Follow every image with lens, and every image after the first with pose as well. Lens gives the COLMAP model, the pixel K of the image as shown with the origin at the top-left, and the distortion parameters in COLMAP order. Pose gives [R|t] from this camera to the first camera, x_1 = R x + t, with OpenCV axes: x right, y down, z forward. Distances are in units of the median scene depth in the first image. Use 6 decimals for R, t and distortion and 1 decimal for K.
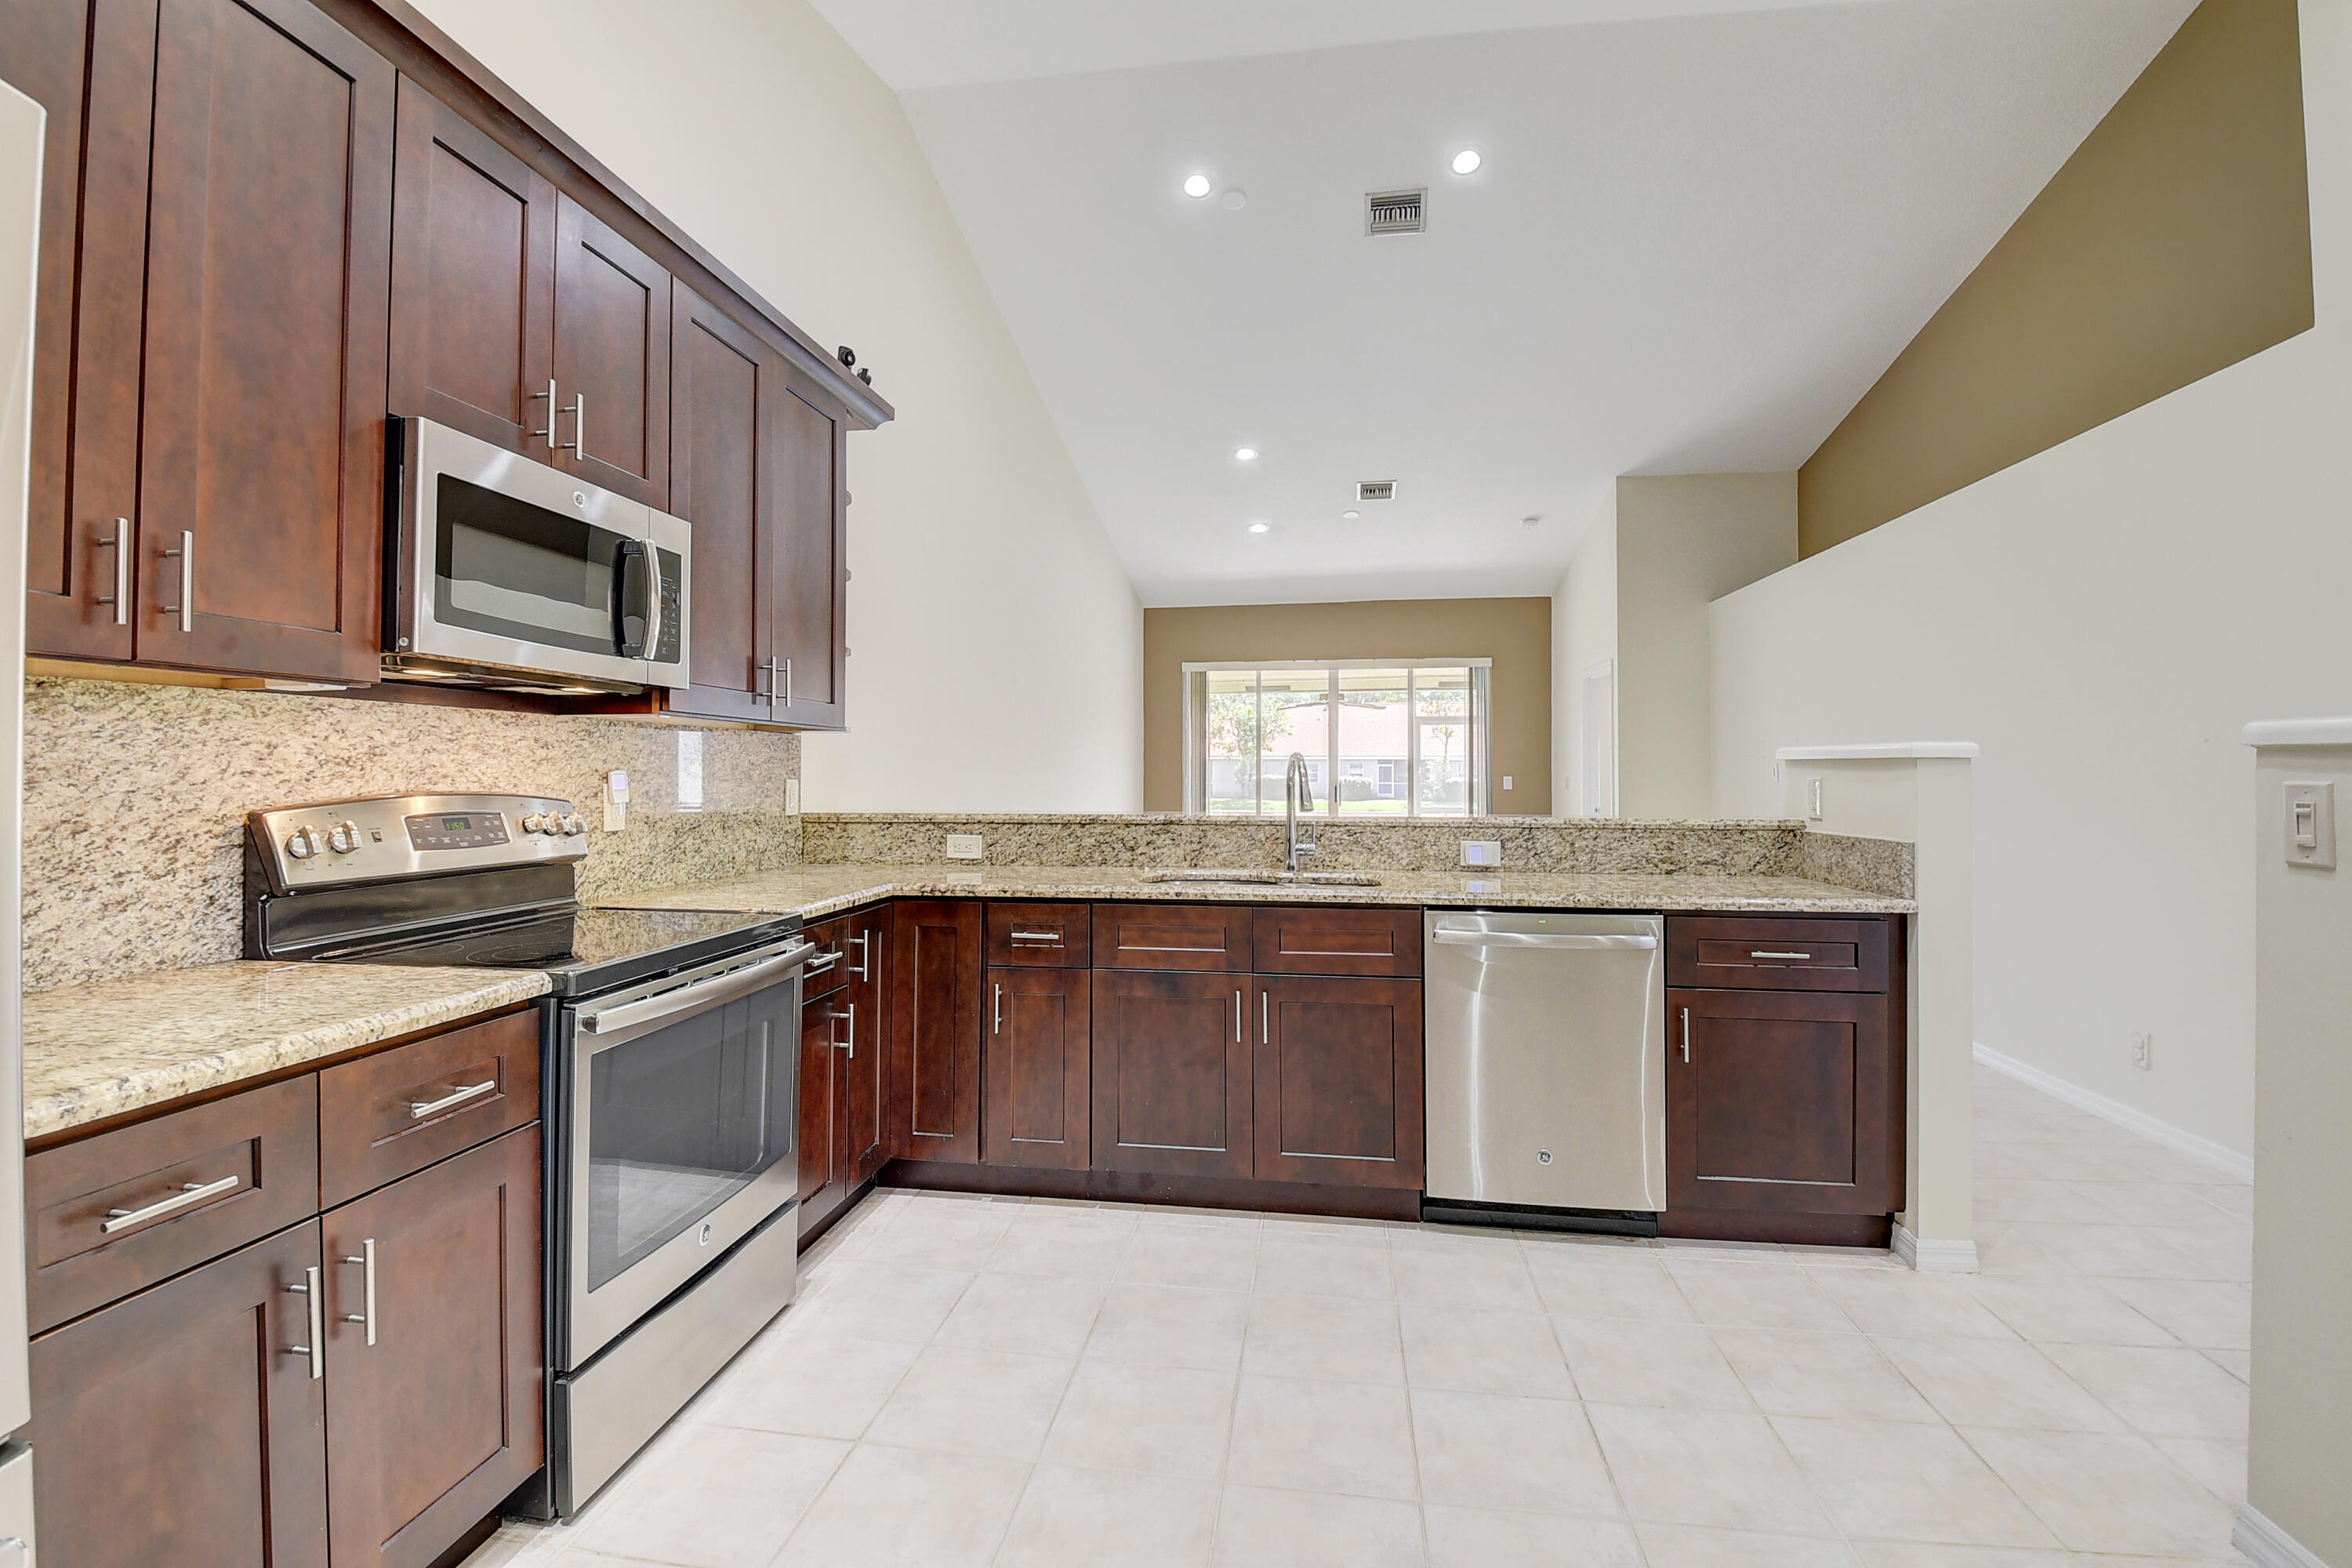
lens RADIAL K [[1036.5, 0, 1168.5], [0, 1036.5, 758.6], [0, 0, 1]] dist [0.024246, -0.031329]
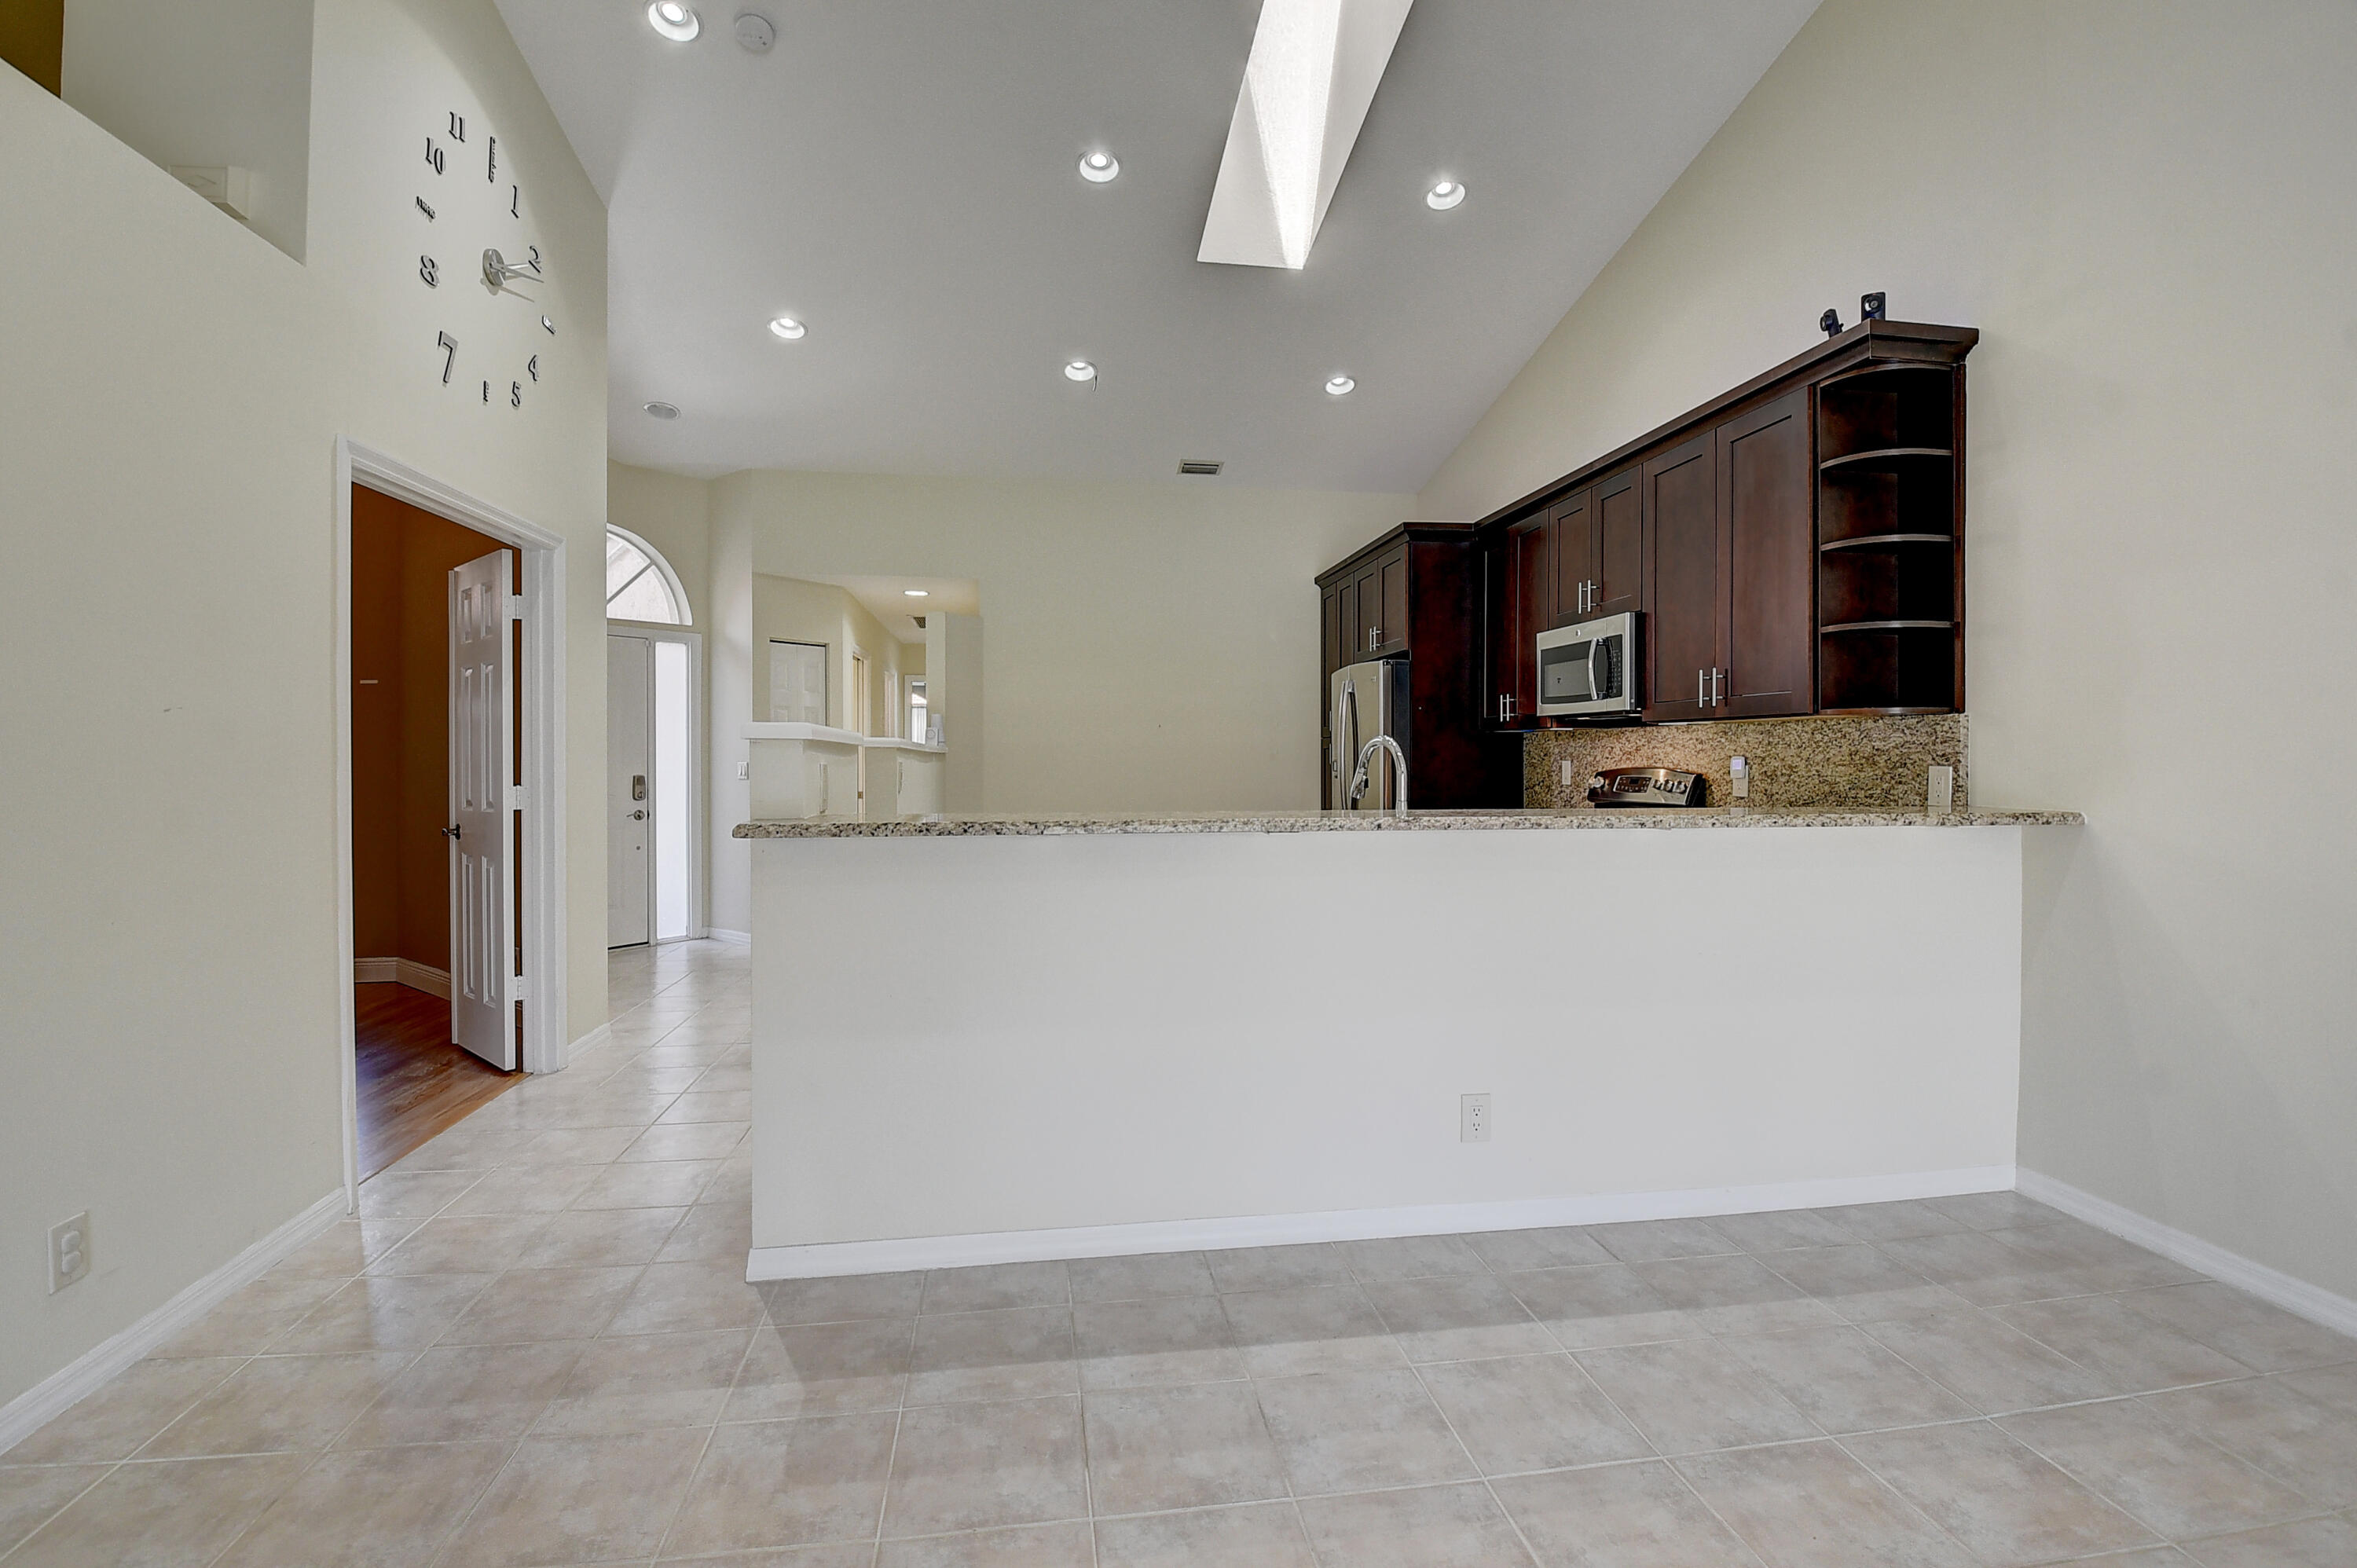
lens RADIAL K [[1044.2, 0, 1164.8], [0, 1044.2, 758.9], [0, 0, 1]] dist [0.032863, -0.043927]
pose [[-0.957877, 0.003565, -0.287158, 0.663676], [0.006695, 0.999928, -0.009920, 0.023156], [0.287102, -0.011424, -0.957832, 2.106596]]
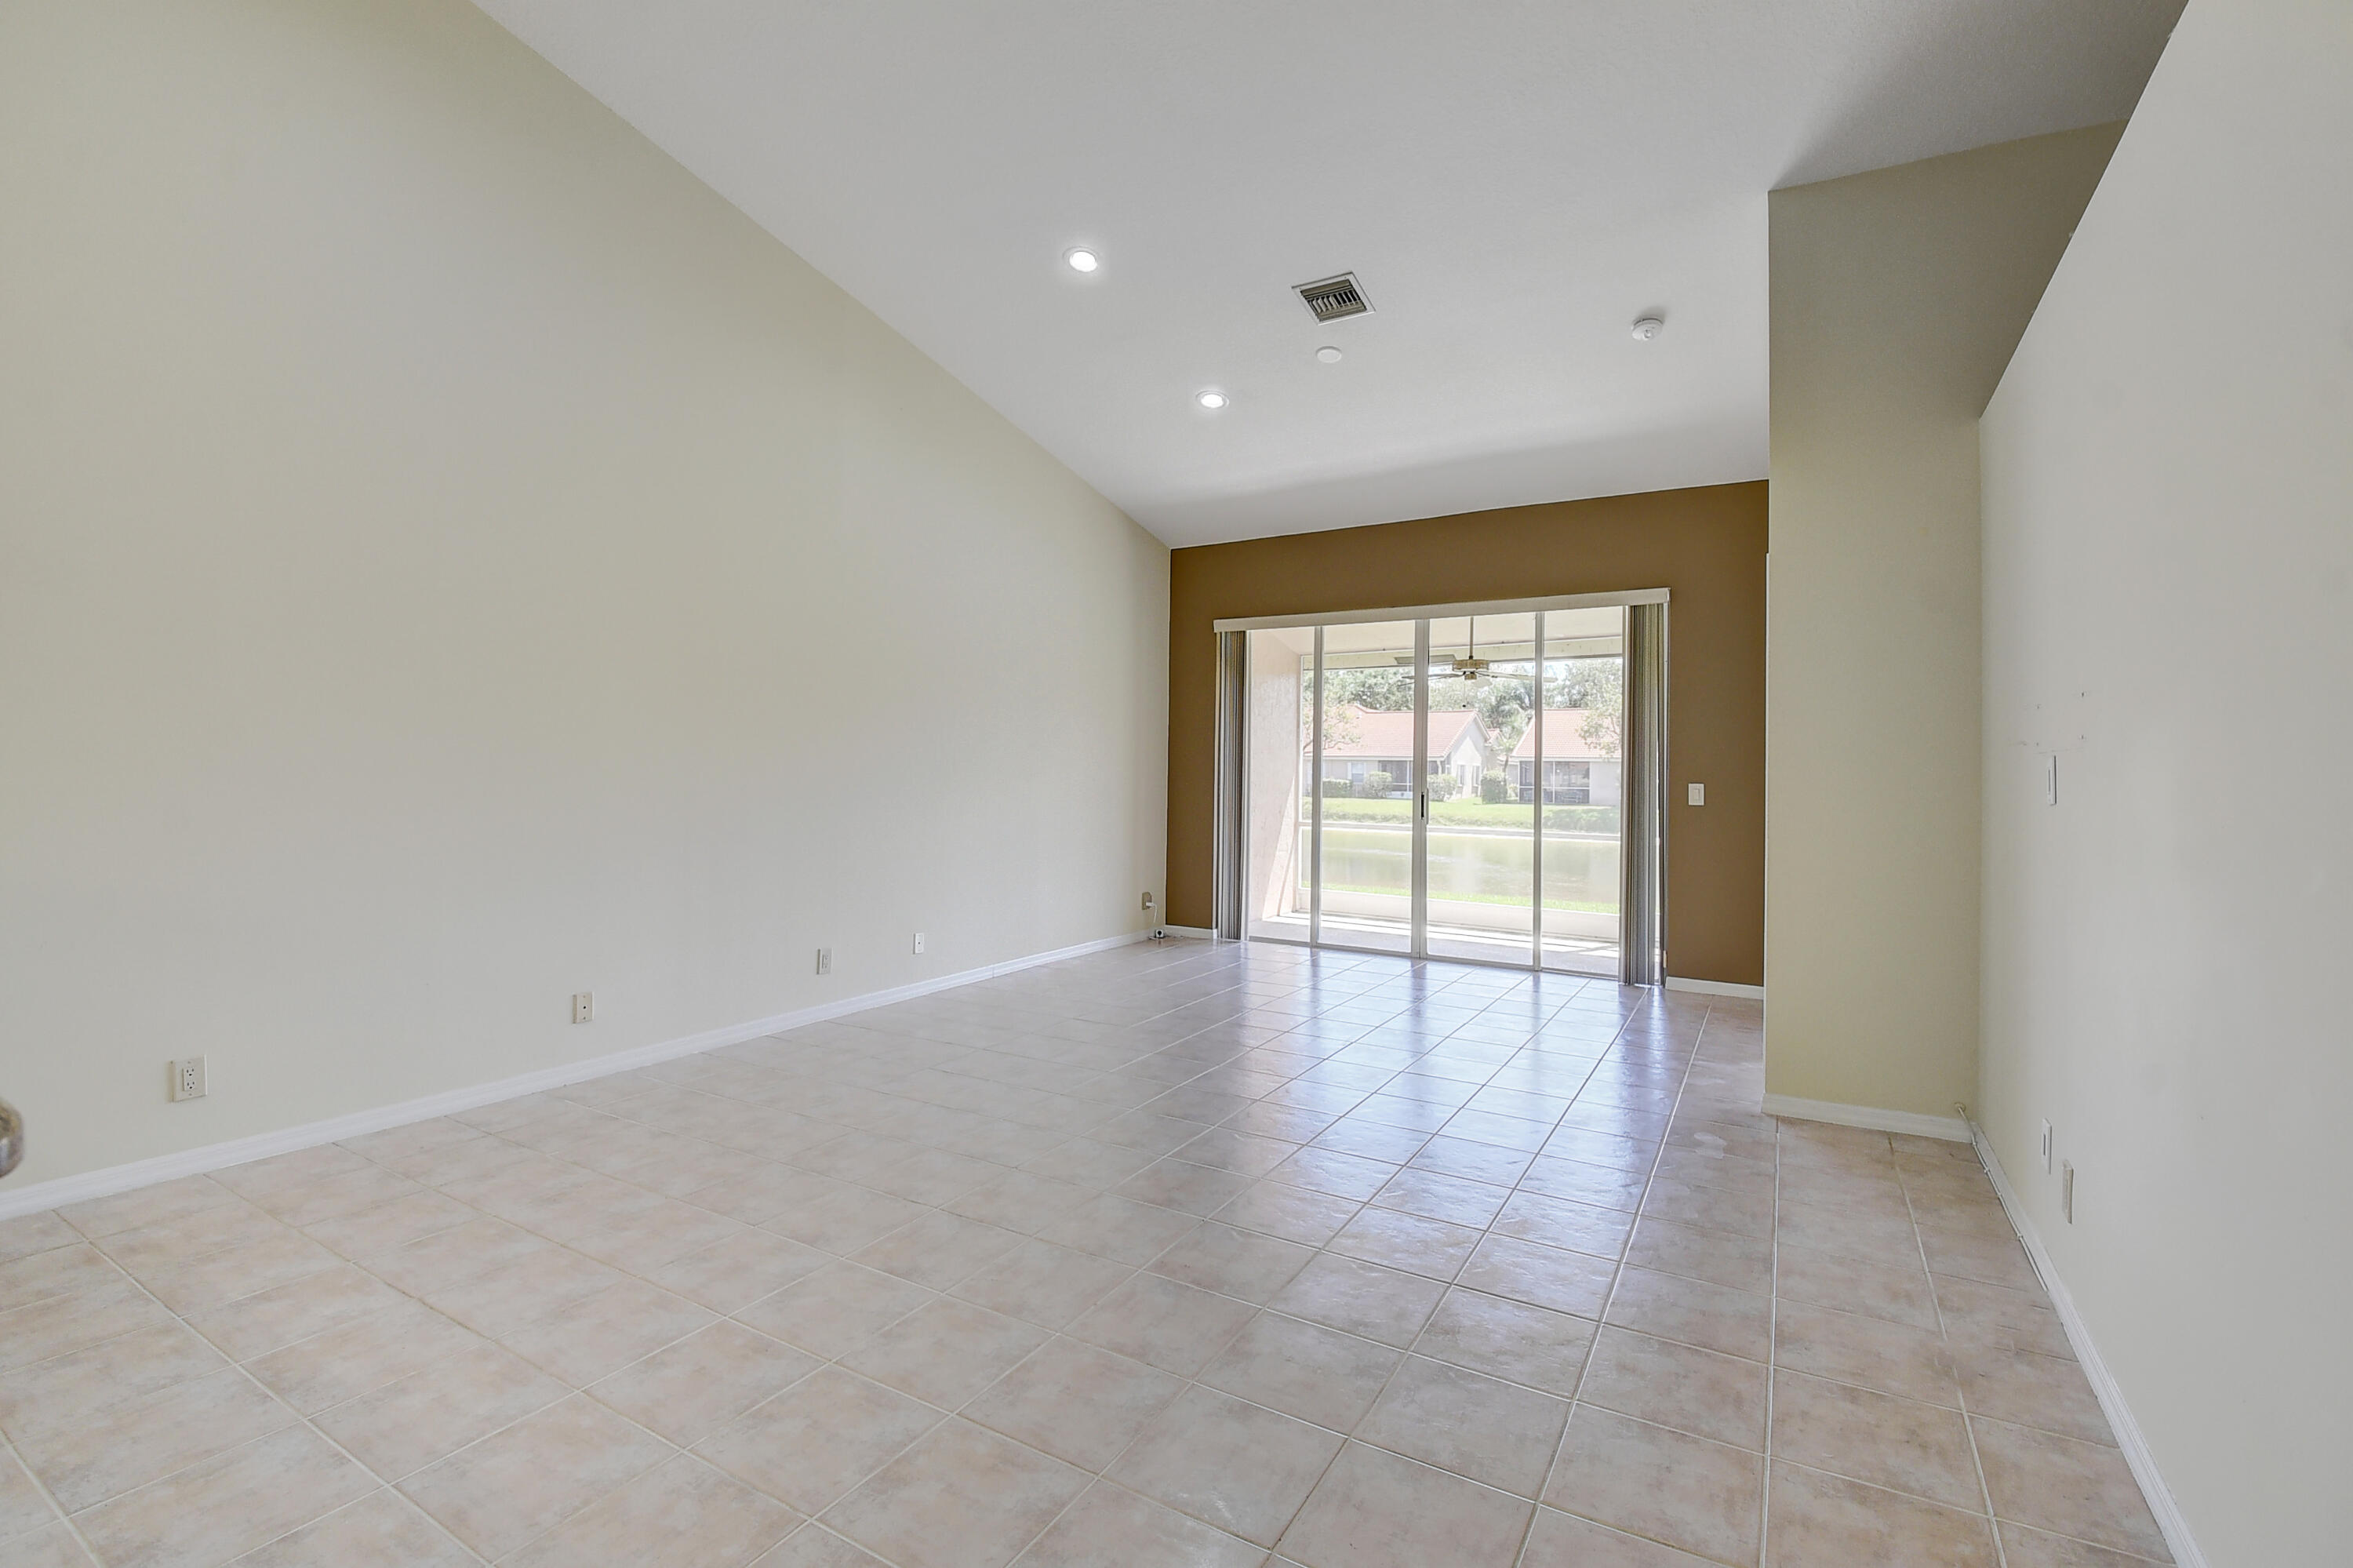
lens RADIAL K [[1033.0, 0, 1170.2], [0, 1033.0, 757.0], [0, 0, 1]] dist [0.034400, -0.049045]
pose [[0.927753, 0.006533, -0.373138, 0.950582], [-0.007324, 0.999973, -0.000704, 0.016592], [0.373123, 0.003386, 0.927776, 1.166948]]
